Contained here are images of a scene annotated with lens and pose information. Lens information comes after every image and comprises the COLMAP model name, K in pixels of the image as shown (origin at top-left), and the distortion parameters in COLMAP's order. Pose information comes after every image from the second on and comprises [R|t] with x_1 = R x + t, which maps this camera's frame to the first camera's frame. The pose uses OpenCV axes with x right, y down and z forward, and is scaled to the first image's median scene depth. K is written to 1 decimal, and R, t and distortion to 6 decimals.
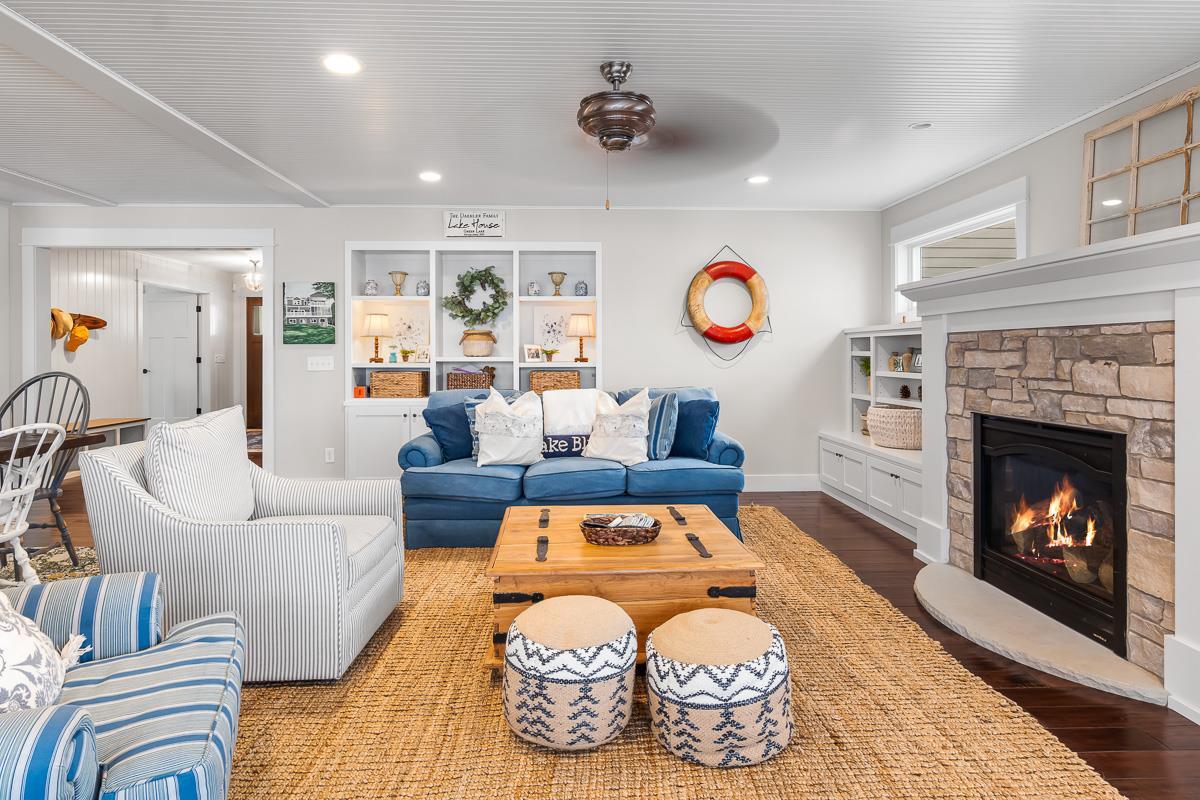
lens RADIAL K [[673.3, 0, 594.5], [0, 673.3, 355.2], [0, 0, 1]] dist [0.001798, 0.000373]
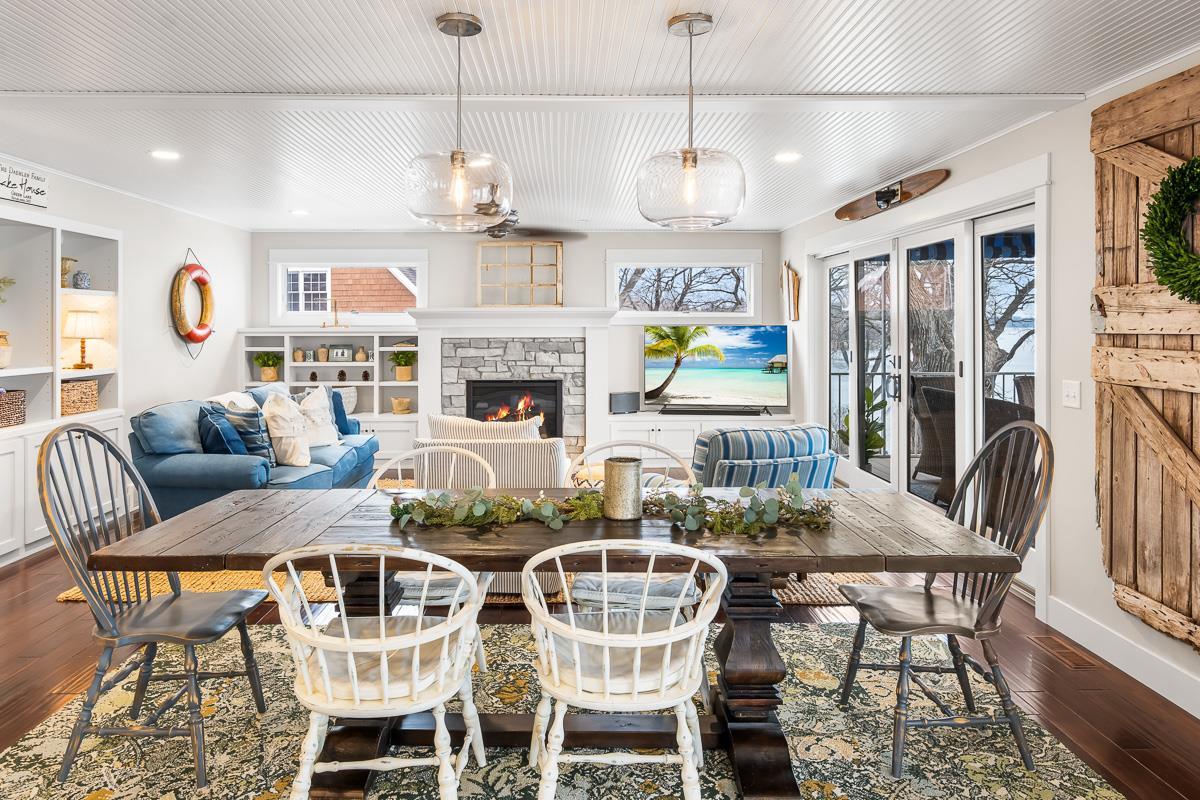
lens RADIAL K [[778.2, 0, 580.0], [0, 778.2, 326.0], [0, 0, 1]] dist [0.007047, -0.000161]
pose [[0.023777, 0.001403, 0.999716, -1.017009], [0.005180, 0.999985, -0.001527, -0.039633], [-0.999704, 0.005215, 0.023770, 0.386320]]
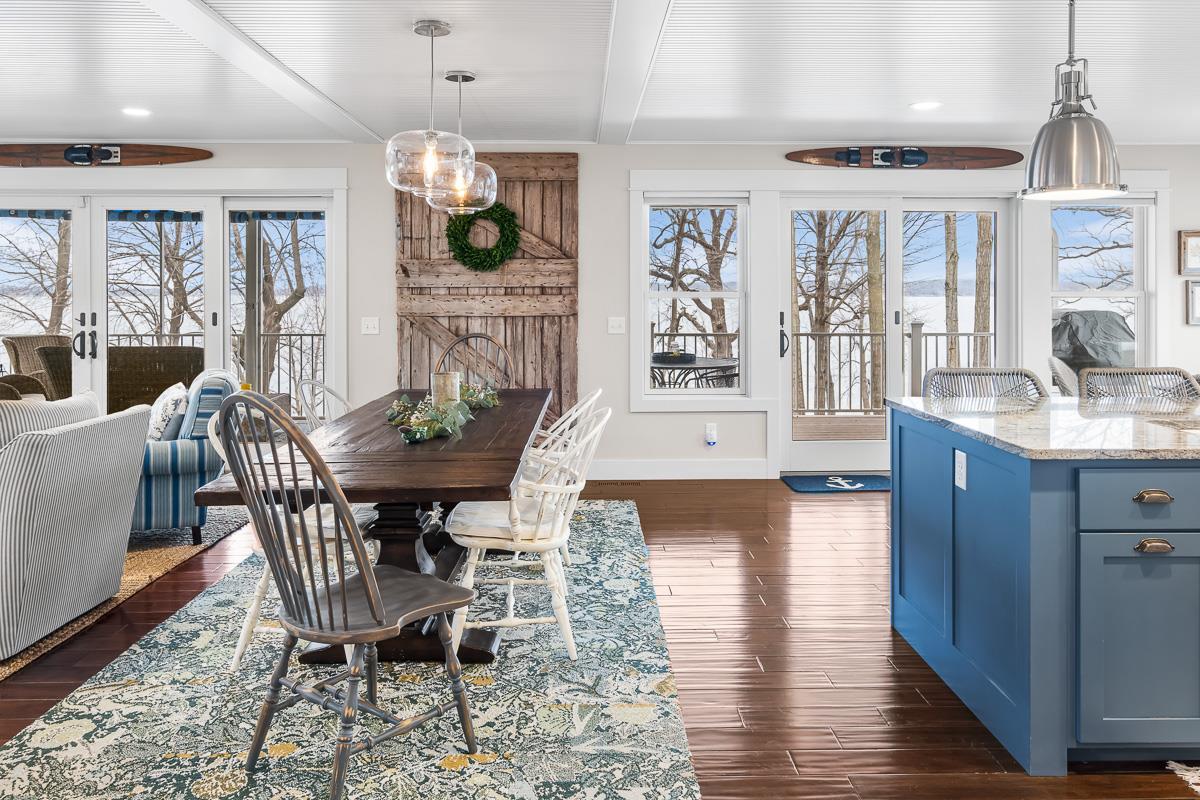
lens RADIAL K [[849.1, 0, 599.5], [0, 849.1, 292.6], [0, 0, 1]] dist [0.003695, -0.002244]
pose [[-0.999909, 0.003048, 0.013112, -0.684565], [0.003097, 0.999988, 0.003740, -0.029184], [-0.013100, 0.003781, -0.999907, 1.084803]]
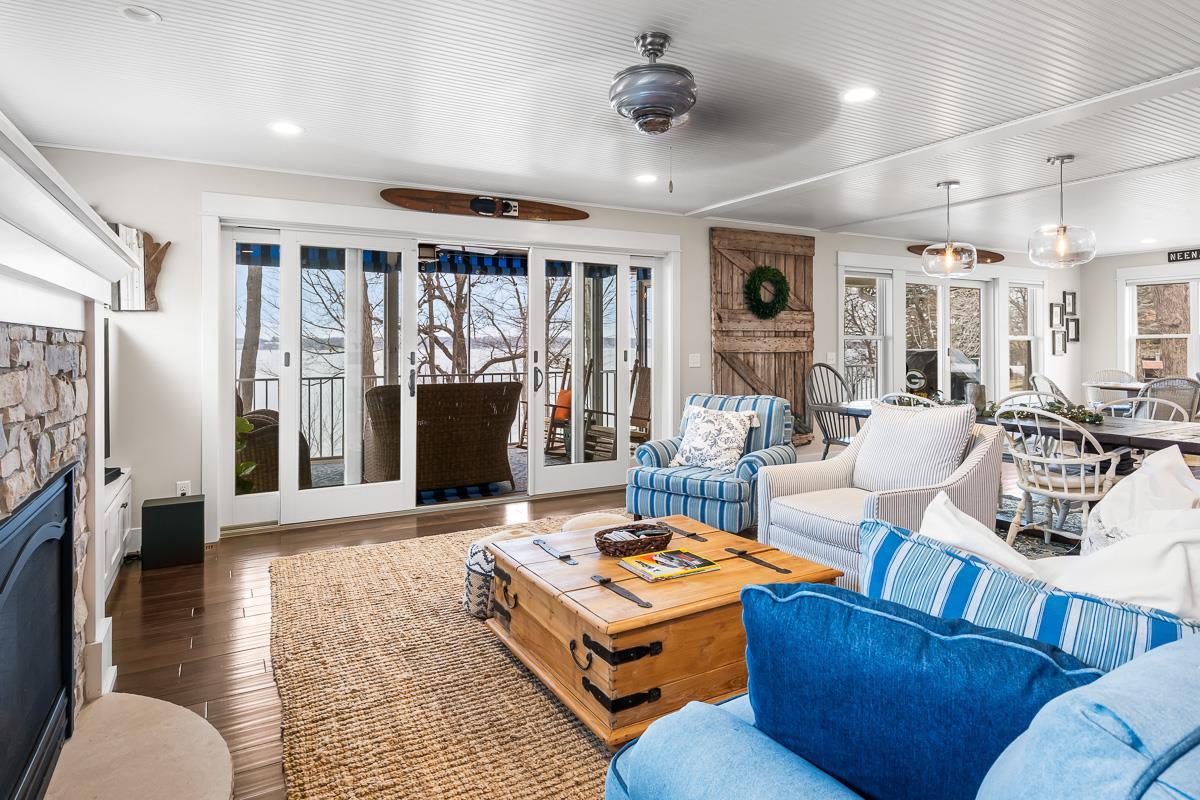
lens RADIAL K [[679.2, 0, 592.5], [0, 679.2, 338.5], [0, 0, 1]] dist [0.001341, 0.001218]
pose [[-0.894191, 0.000085, -0.447686, 0.265153], [0.002484, 0.999986, -0.004771, -0.014759], [0.447679, -0.005378, -0.894178, 0.917908]]
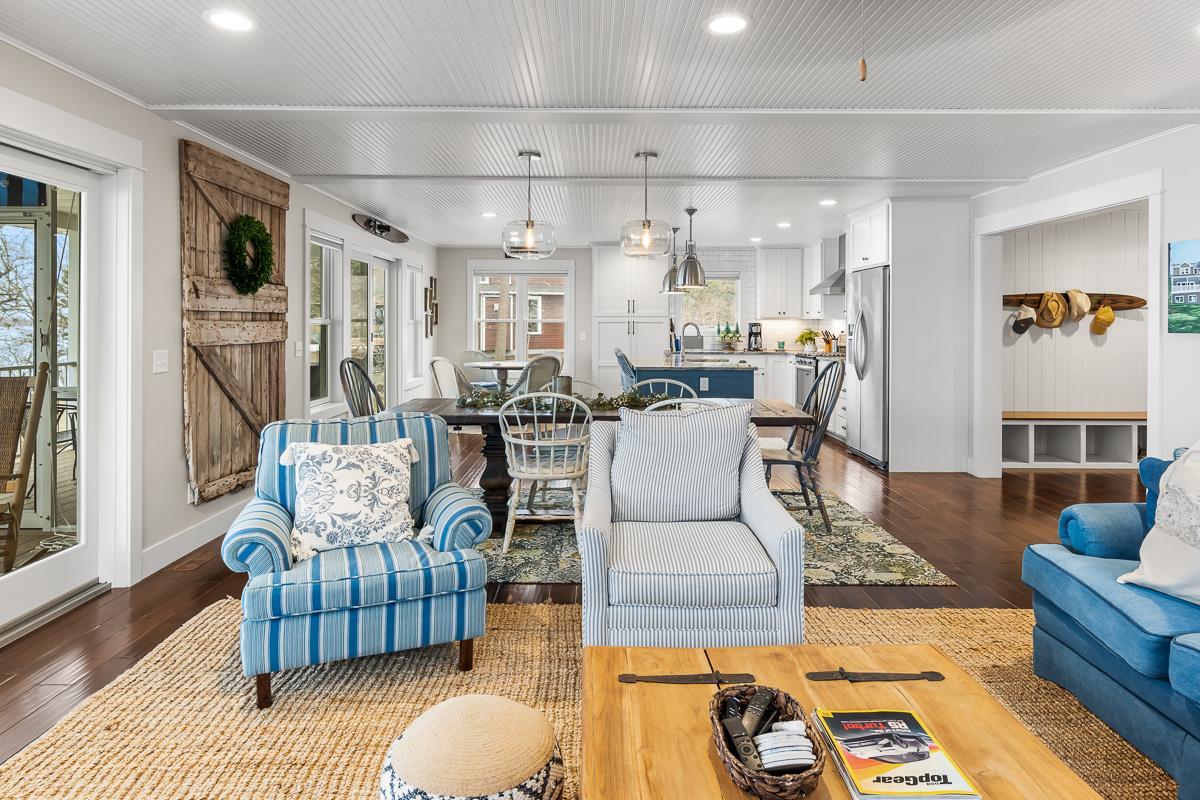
lens RADIAL K [[707.6, 0, 597.7], [0, 707.6, 326.4], [0, 0, 1]] dist [0.000496, 0.000445]
pose [[-0.034694, 0.007405, -0.999371, 0.280070], [-0.006515, 0.999950, 0.007635, -0.024878], [0.999377, 0.006775, -0.034644, 0.443020]]
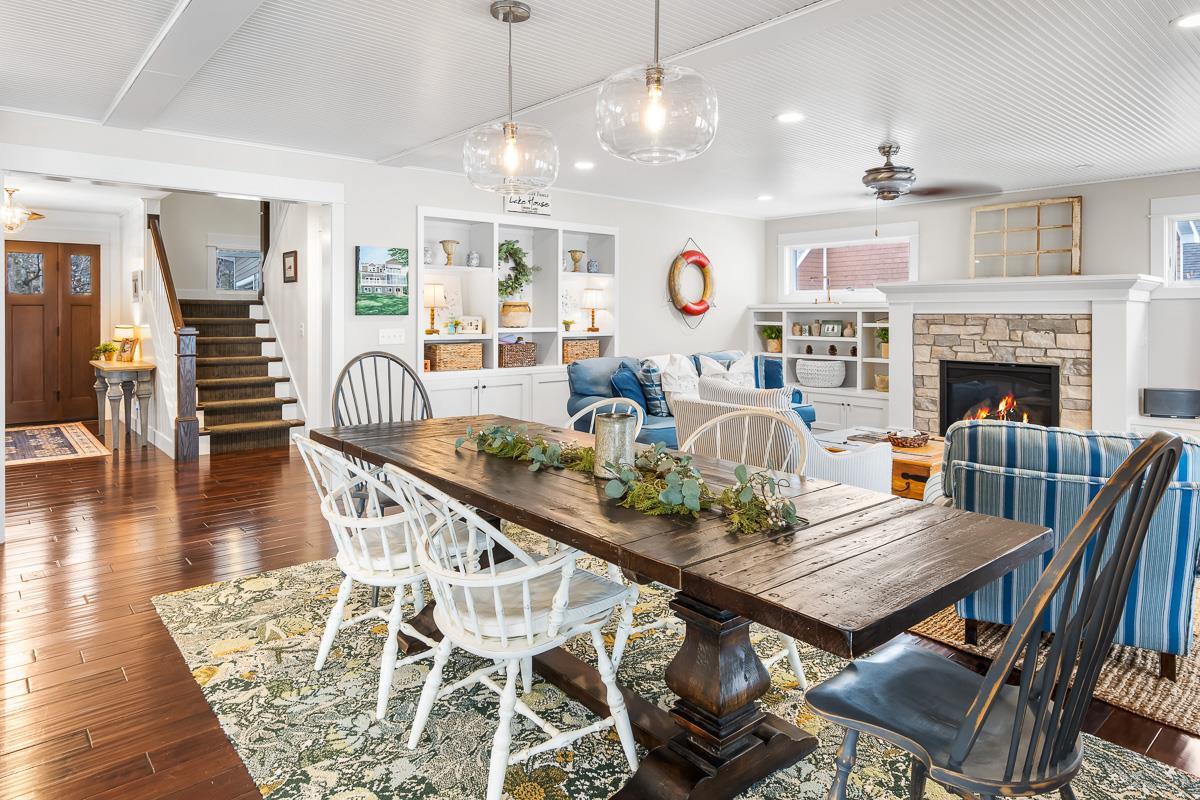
lens RADIAL K [[720.7, 0, 597.2], [0, 720.7, 317.2], [0, 0, 1]] dist [0.002261, 0.001756]
pose [[0.779523, 0.001094, 0.626373, -0.811192], [-0.002915, 0.999994, 0.001880, -0.016752], [-0.626367, -0.003291, 0.779521, 0.058716]]
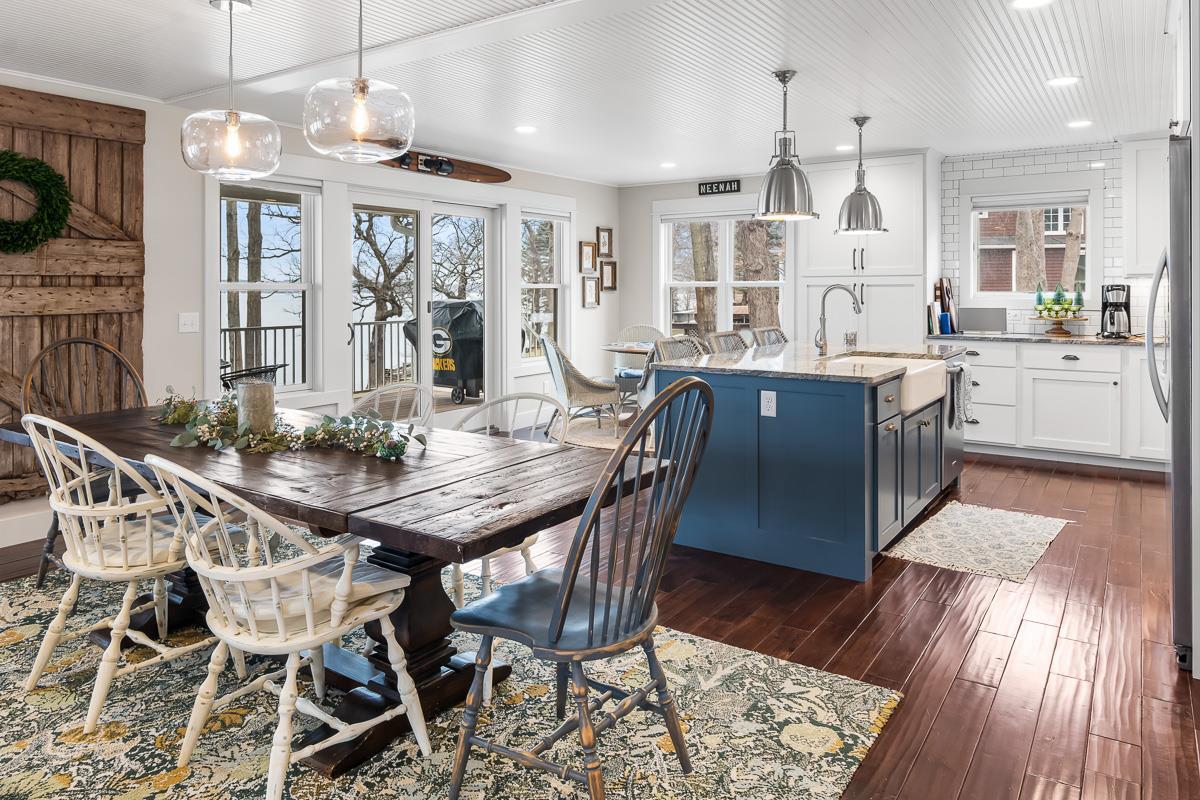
lens RADIAL K [[801.8, 0, 593.2], [0, 801.8, 287.9], [0, 0, 1]] dist [0.001976, 0.000861]
pose [[-0.596896, 0.003797, -0.802310, -0.253975], [0.001095, 0.999992, 0.003917, -0.023255], [0.802318, 0.001460, -0.596895, 0.867053]]
